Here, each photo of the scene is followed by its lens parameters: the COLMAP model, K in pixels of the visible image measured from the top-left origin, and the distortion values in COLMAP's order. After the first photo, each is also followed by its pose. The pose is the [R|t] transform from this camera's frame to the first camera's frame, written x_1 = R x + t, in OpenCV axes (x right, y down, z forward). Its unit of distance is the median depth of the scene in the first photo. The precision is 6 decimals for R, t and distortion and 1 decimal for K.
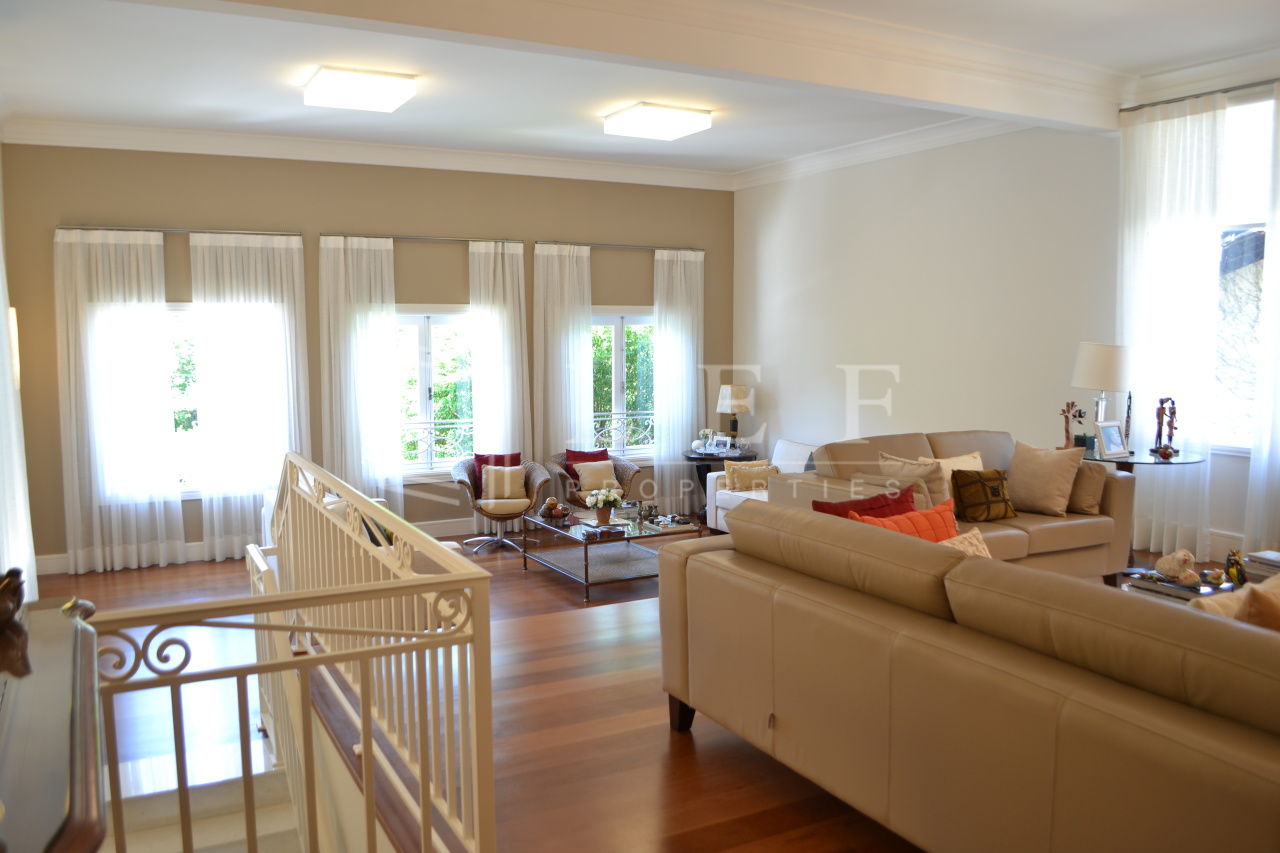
lens RADIAL K [[1018.1, 0, 640.0], [0, 1018.1, 426.5], [0, 0, 1]] dist [0.002330, 0.000319]
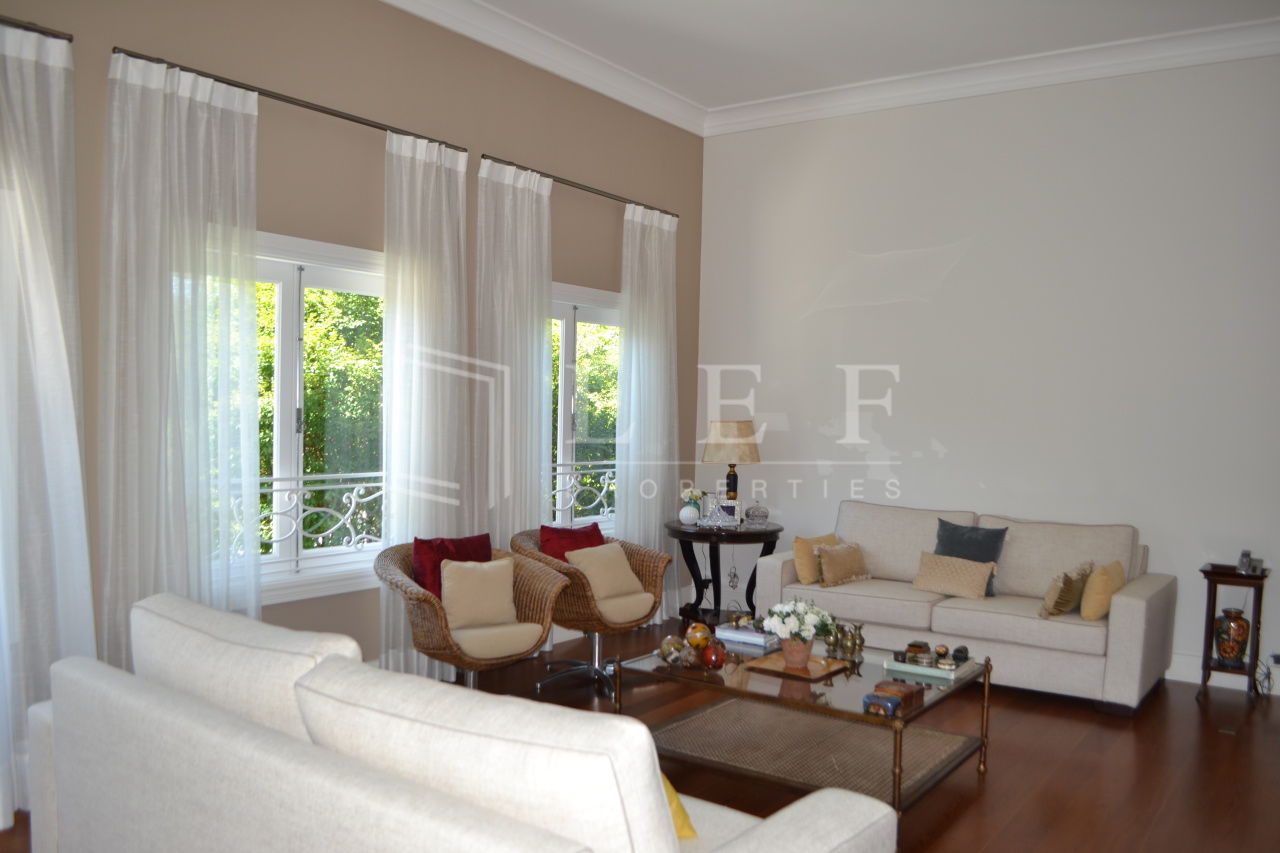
lens RADIAL K [[1037.7, 0, 640.0], [0, 1037.7, 426.5], [0, 0, 1]] dist [-0.004374, -0.001932]
pose [[0.892837, 0.016206, 0.450089, -0.270063], [0.015754, 0.997617, -0.067172, 0.006712], [-0.450105, 0.067064, 0.890454, 0.446557]]
